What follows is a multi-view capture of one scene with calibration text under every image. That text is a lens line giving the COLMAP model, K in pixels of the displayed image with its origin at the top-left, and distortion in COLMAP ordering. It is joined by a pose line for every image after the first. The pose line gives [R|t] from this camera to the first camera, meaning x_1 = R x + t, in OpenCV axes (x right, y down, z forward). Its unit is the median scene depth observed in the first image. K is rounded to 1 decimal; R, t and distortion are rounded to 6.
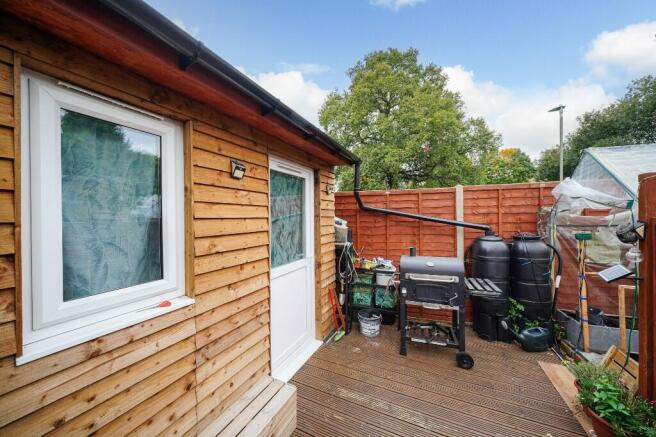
lens RADIAL K [[227.2, 0, 330.0], [0, 227.2, 218.0], [0, 0, 1]] dist [-0.000646, -0.000312]
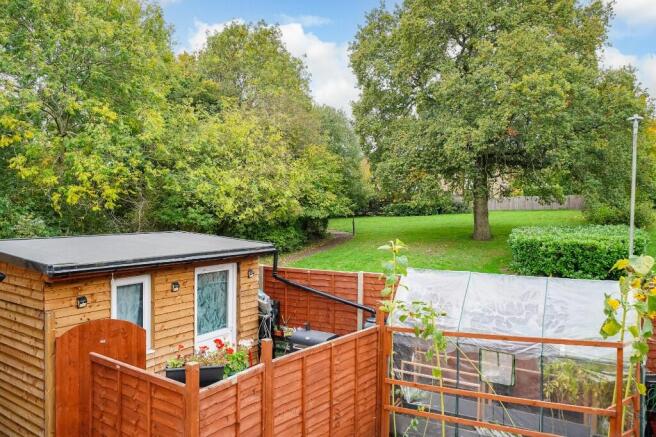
lens RADIAL K [[454.7, 0, 325.9], [0, 454.7, 217.2], [0, 0, 1]] dist [0.038710, 0.000499]
pose [[0.987554, 0.021782, -0.155765, 0.857816], [-0.021041, 0.999758, 0.006402, -0.500321], [0.155867, -0.003045, 0.987773, -1.569901]]
